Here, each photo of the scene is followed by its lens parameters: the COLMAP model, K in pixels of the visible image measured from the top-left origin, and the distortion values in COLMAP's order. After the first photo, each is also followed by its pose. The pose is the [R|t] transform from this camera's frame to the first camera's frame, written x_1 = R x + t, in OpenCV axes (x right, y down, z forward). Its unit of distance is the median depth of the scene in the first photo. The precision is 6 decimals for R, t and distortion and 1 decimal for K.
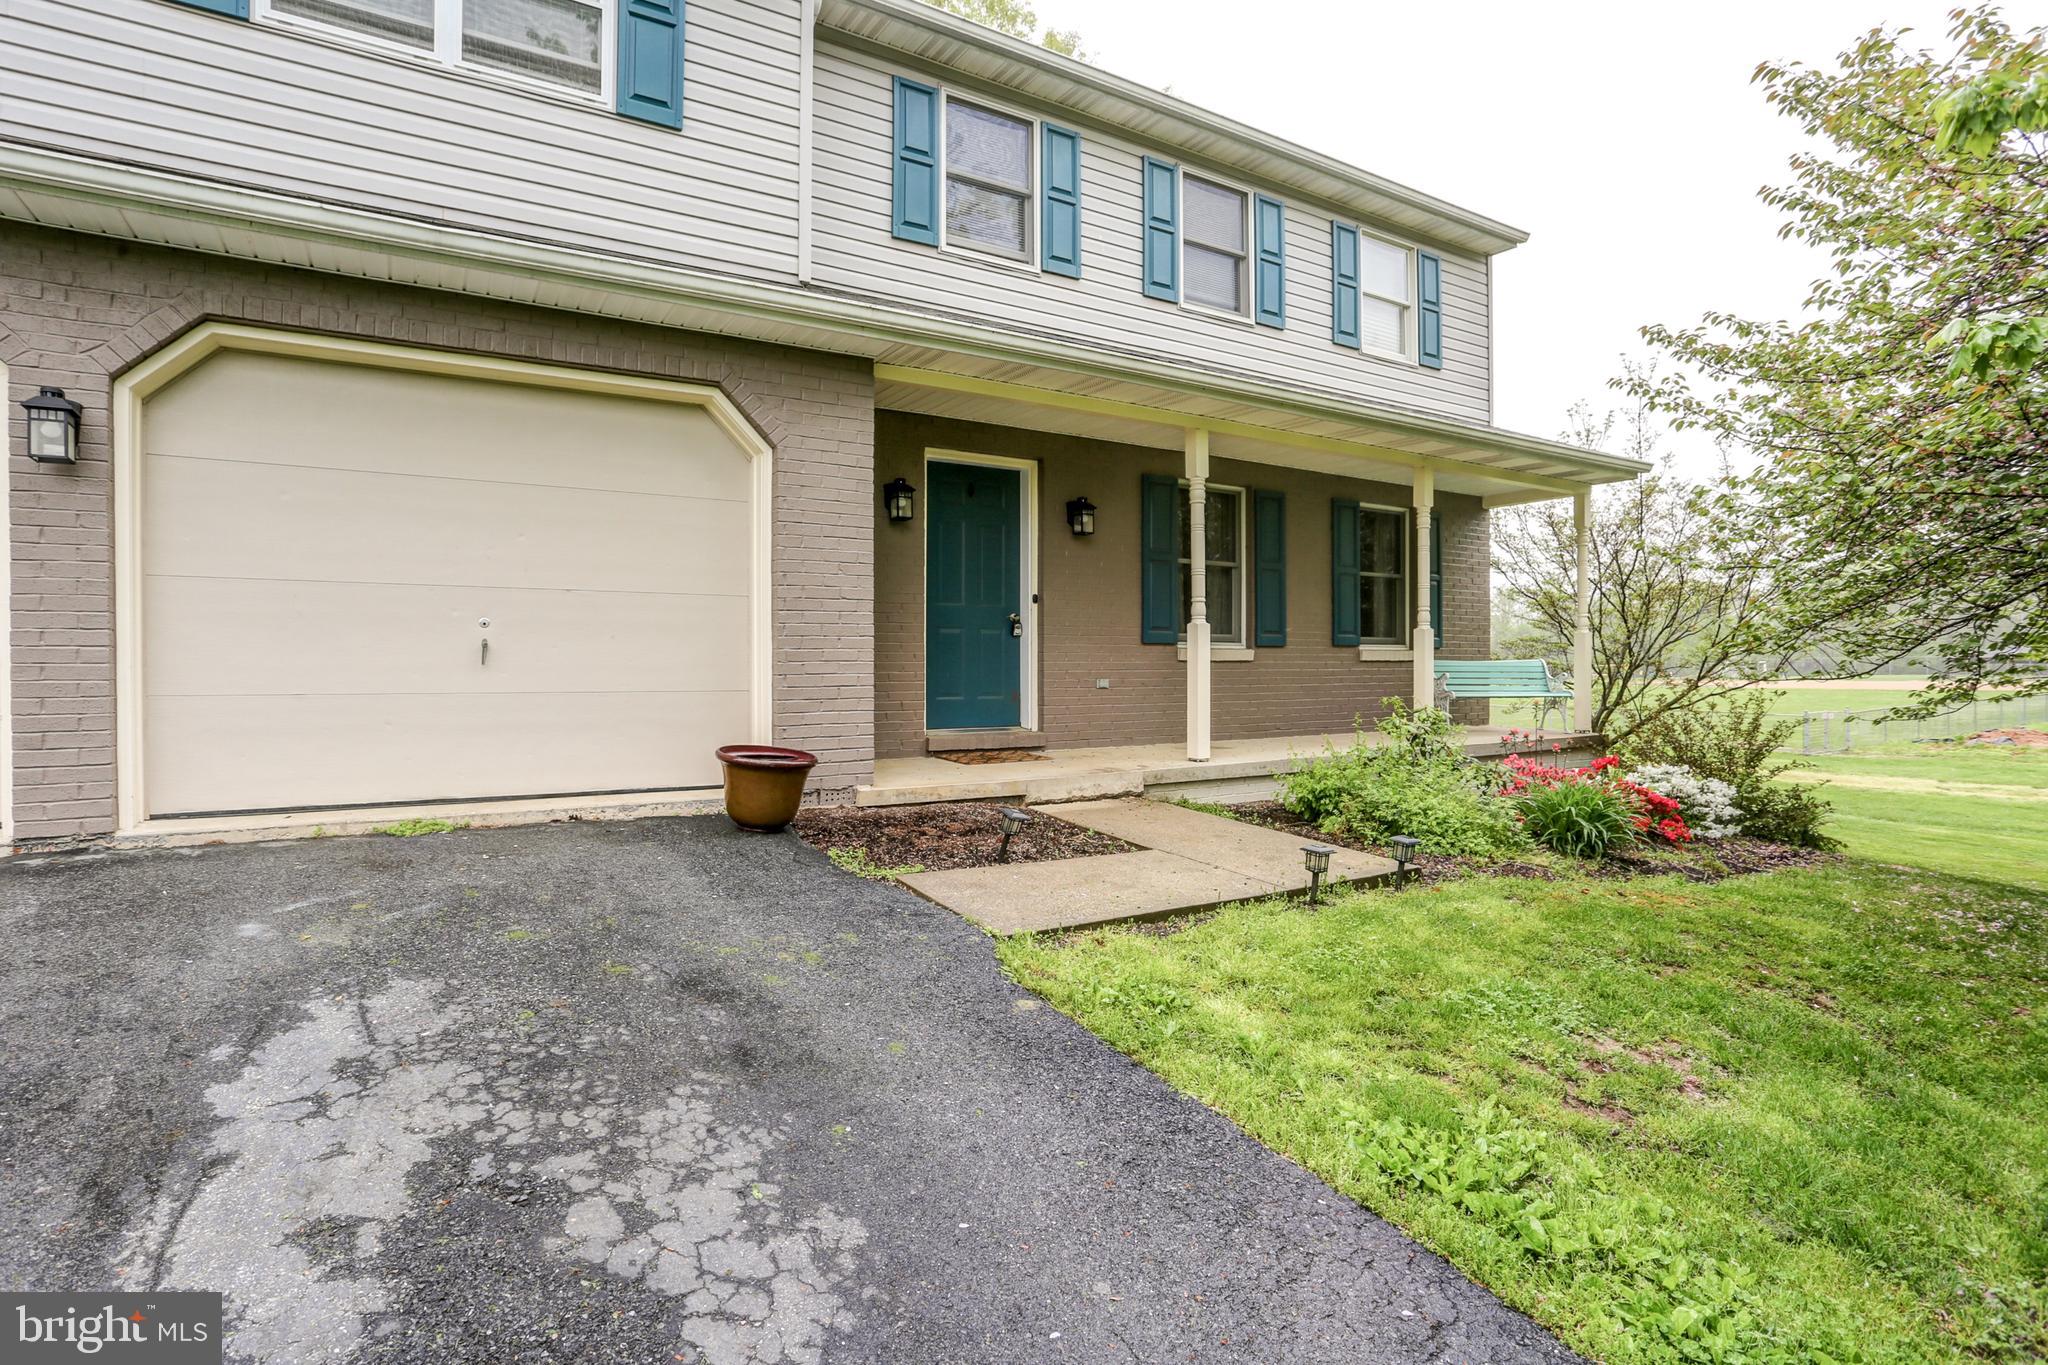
lens RADIAL K [[1142.2, 0, 1024.6], [0, 1142.2, 678.8], [0, 0, 1]] dist [-0.057663, 0.028603]
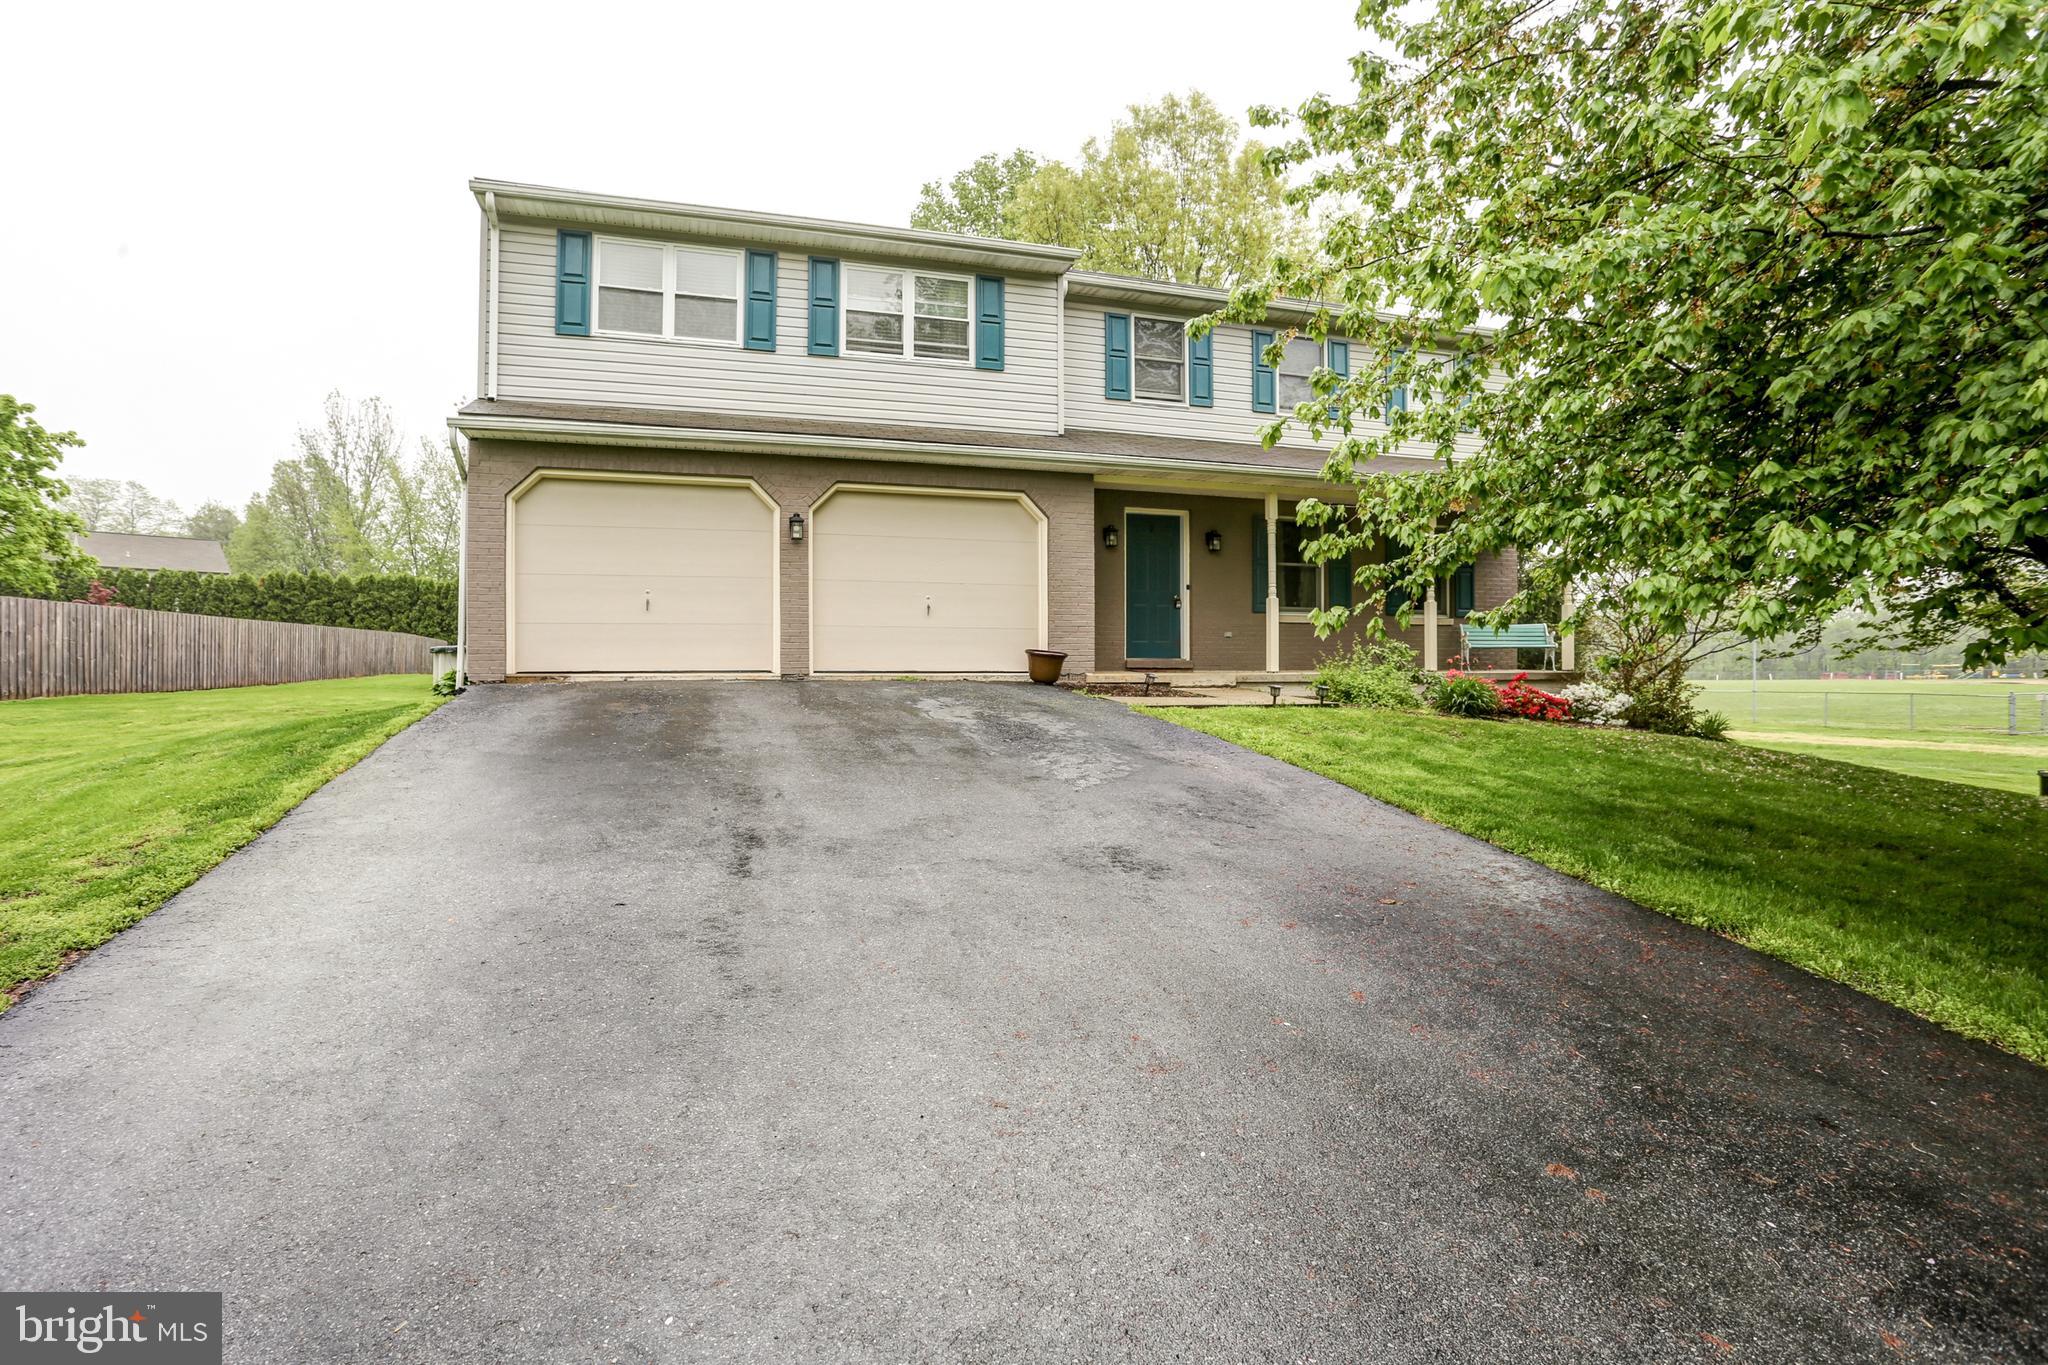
lens RADIAL K [[1142.2, 0, 1019.2], [0, 1142.2, 681.1], [0, 0, 1]] dist [-0.057663, 0.028603]
pose [[0.974175, -0.002046, -0.225786, 0.171154], [0.001329, 0.999994, -0.003328, 0.091736], [0.225791, 0.002941, 0.974171, -0.889922]]
